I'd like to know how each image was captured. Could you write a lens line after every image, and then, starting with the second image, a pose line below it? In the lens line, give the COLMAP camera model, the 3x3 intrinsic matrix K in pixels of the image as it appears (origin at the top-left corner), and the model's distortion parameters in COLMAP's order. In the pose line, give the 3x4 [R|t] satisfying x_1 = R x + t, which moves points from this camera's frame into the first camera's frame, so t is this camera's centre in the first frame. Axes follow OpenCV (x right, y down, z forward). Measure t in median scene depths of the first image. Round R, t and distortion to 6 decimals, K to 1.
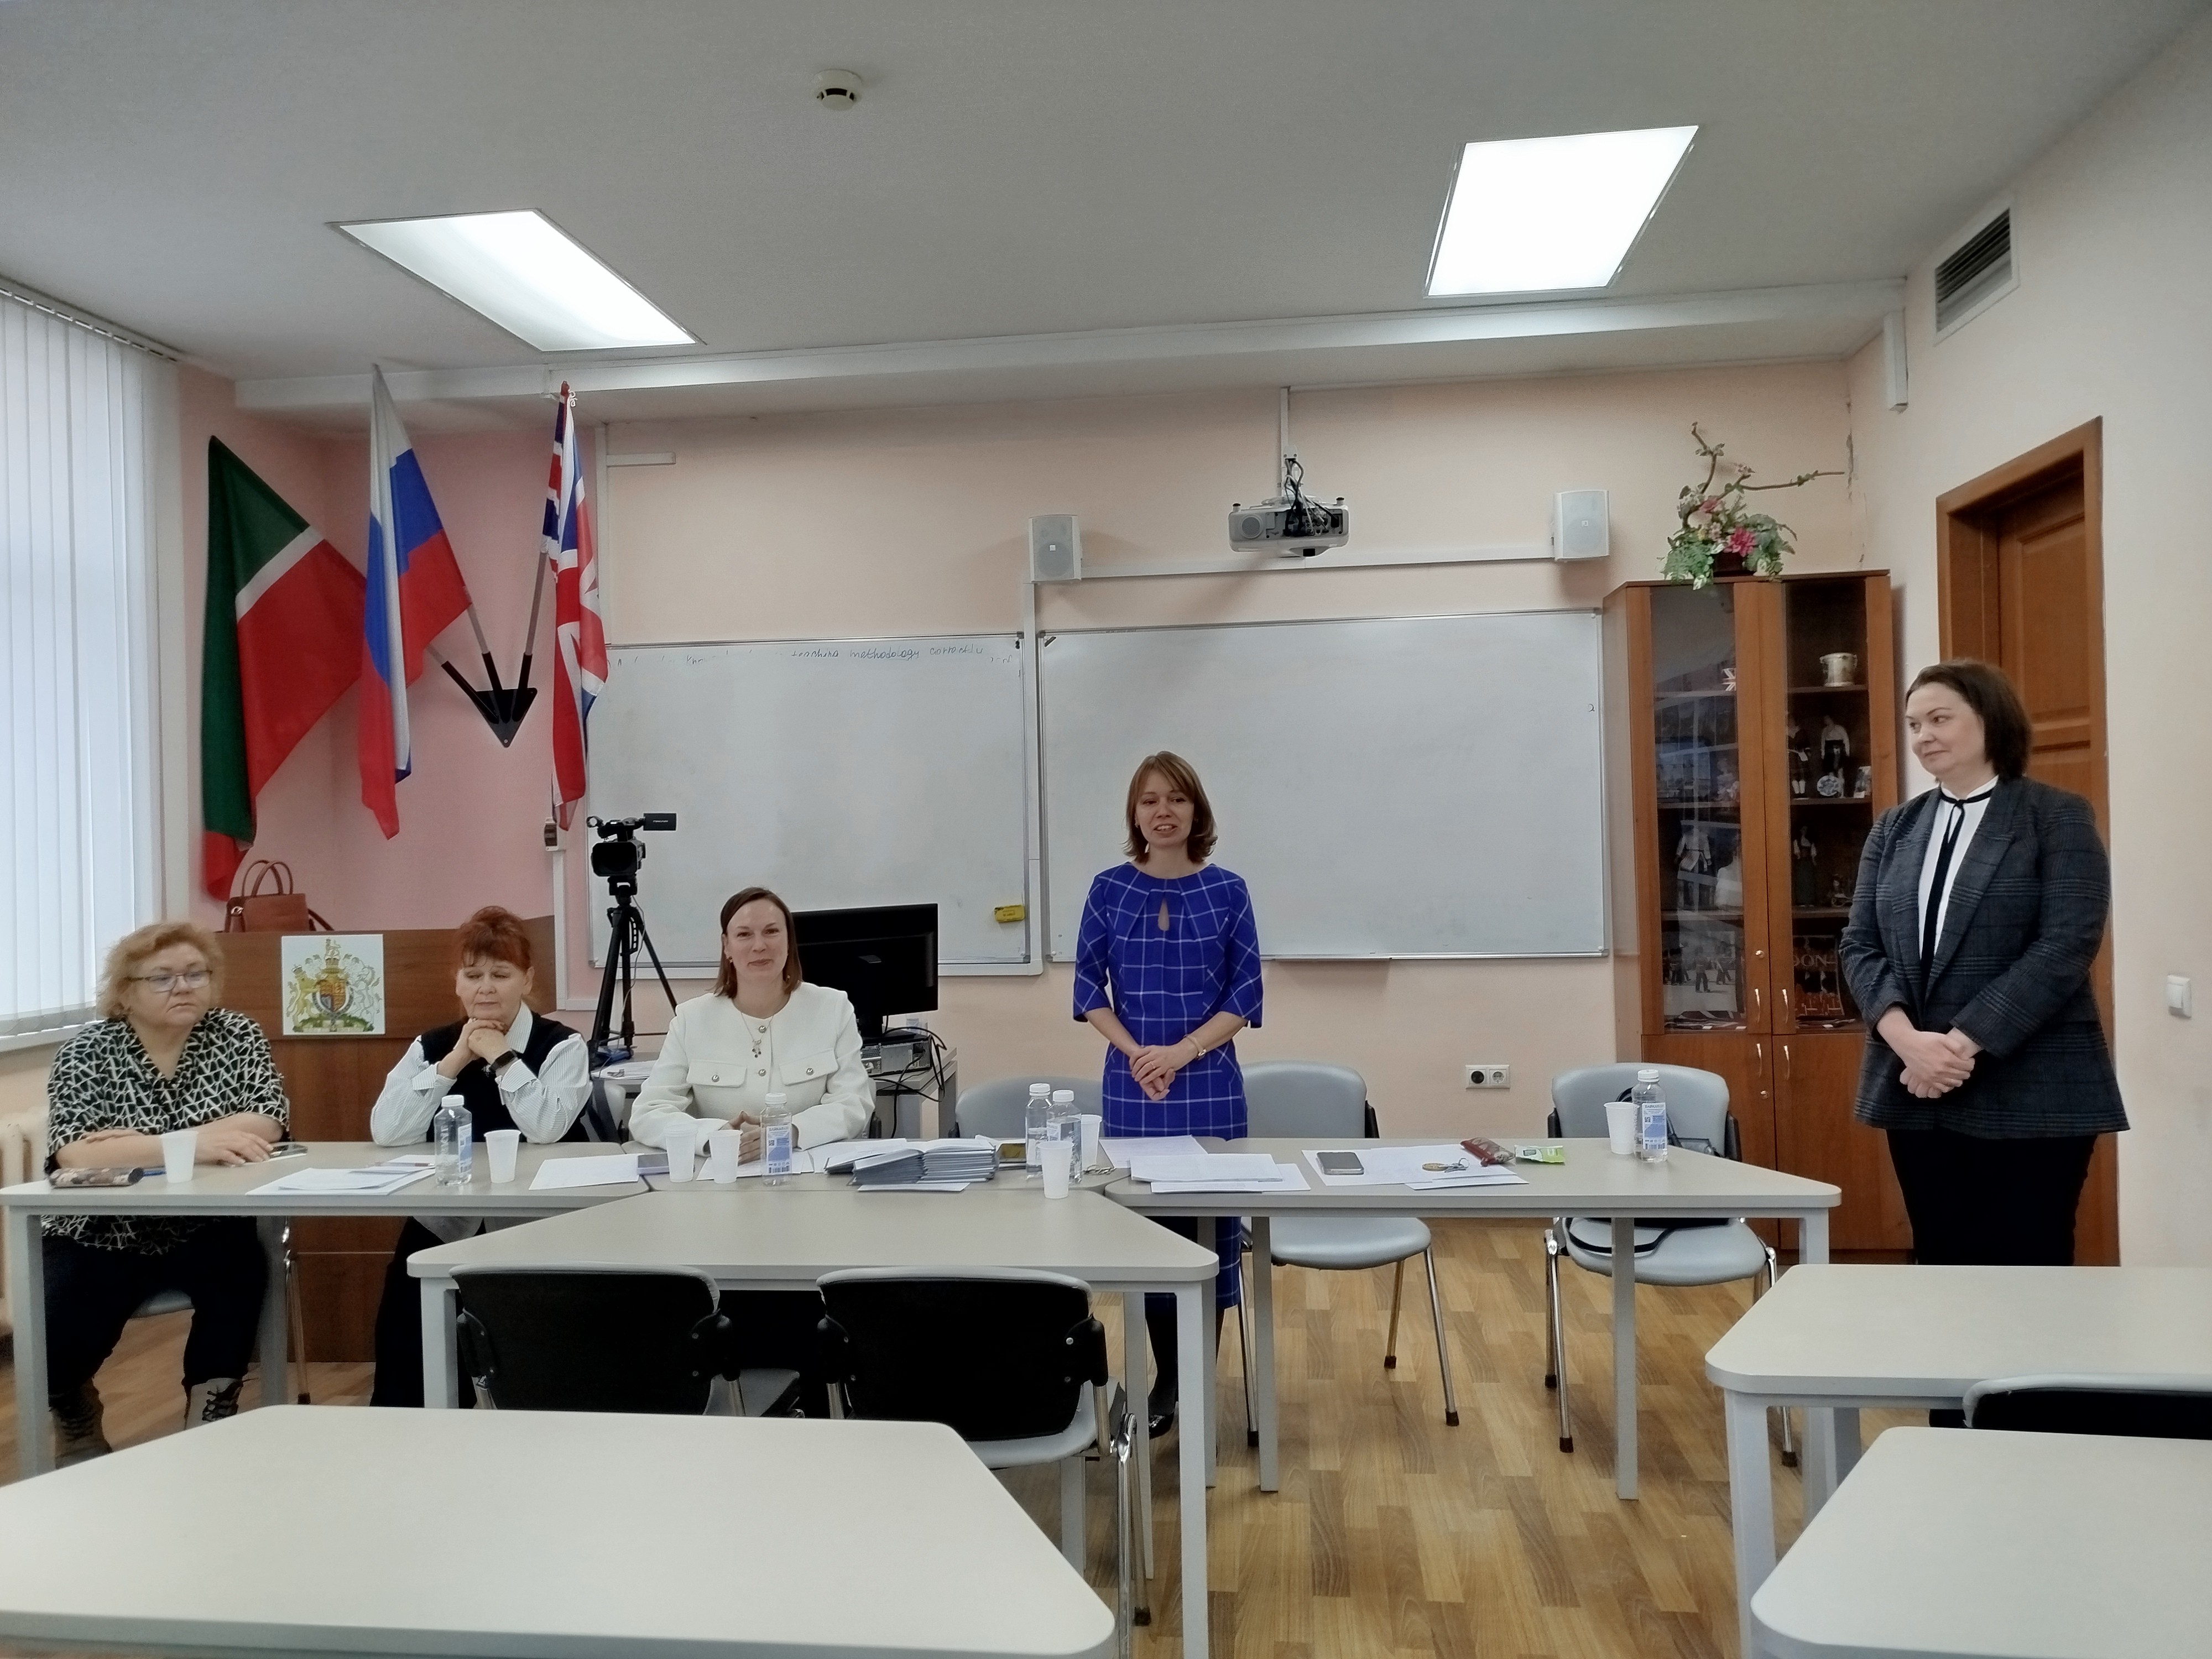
lens RADIAL K [[1586.3, 0, 1100.8], [0, 1586.3, 795.3], [0, 0, 1]] dist [0.029884, -0.010192]
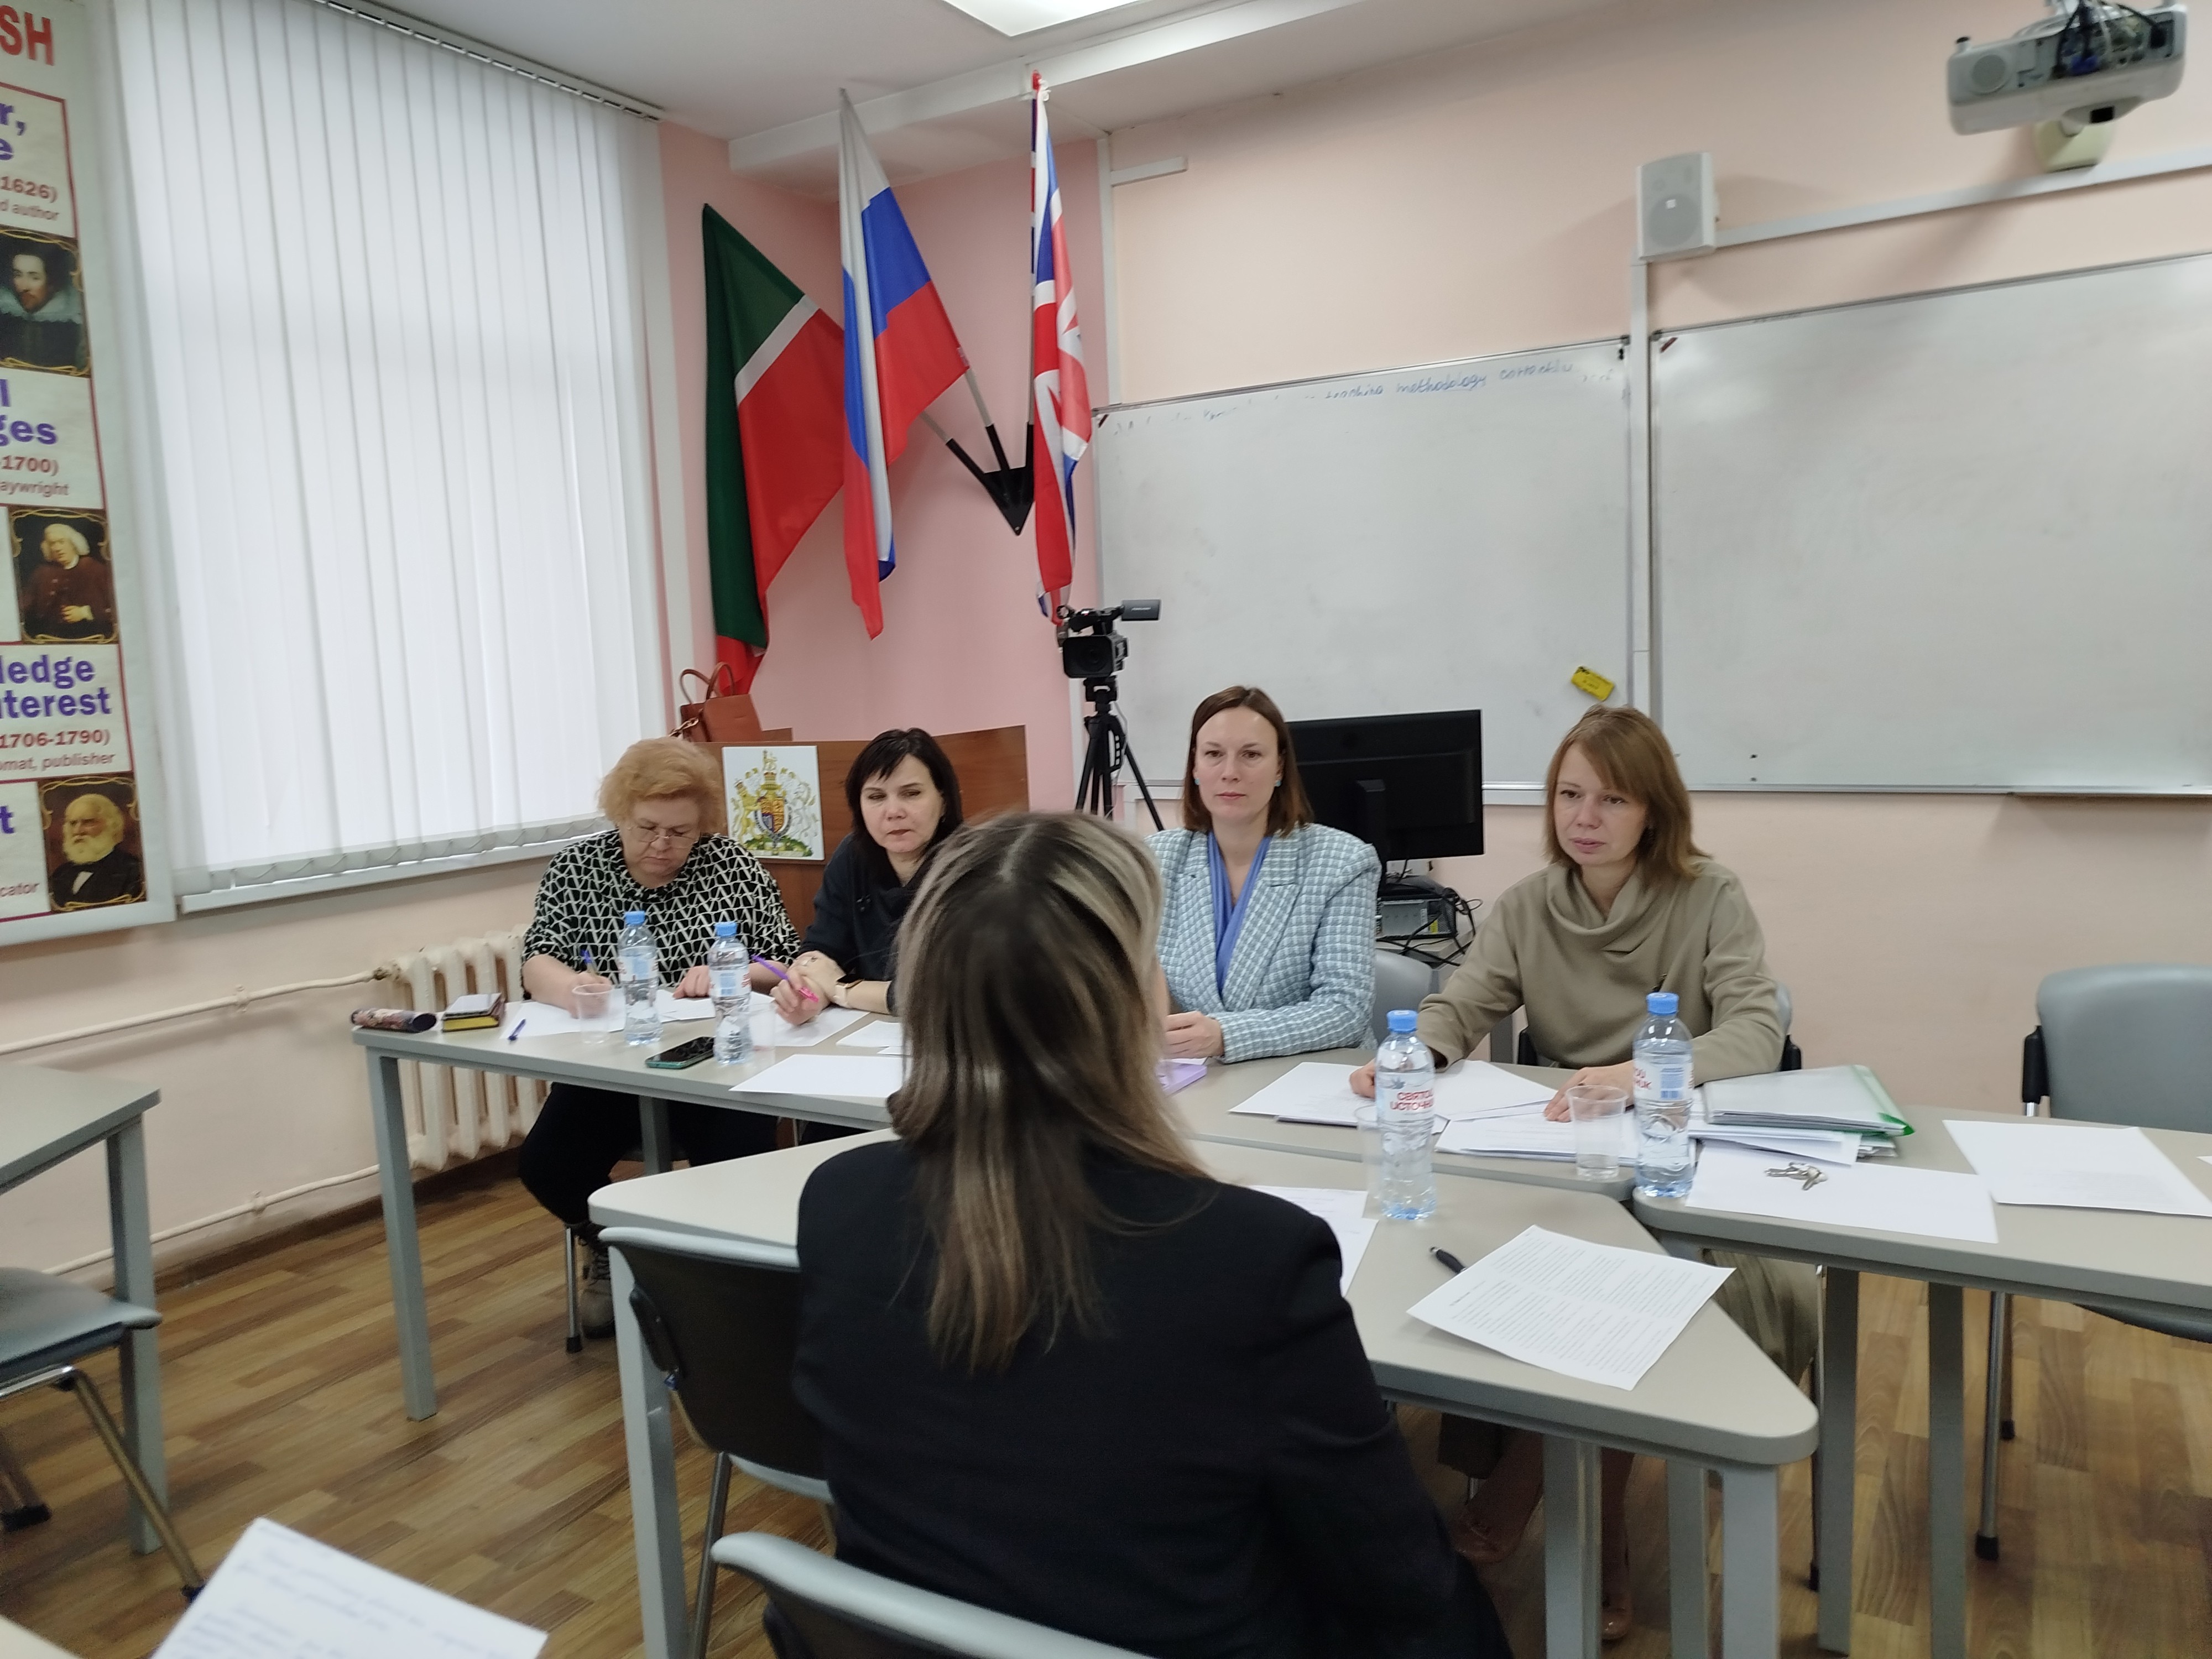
lens RADIAL K [[1586.3, 0, 1100.8], [0, 1586.3, 795.3], [0, 0, 1]] dist [0.029884, -0.010192]
pose [[0.912843, 0.018964, -0.407870, 0.035153], [0.028589, 0.993501, 0.110176, 0.020363], [0.407308, -0.112234, 0.906368, 0.244239]]
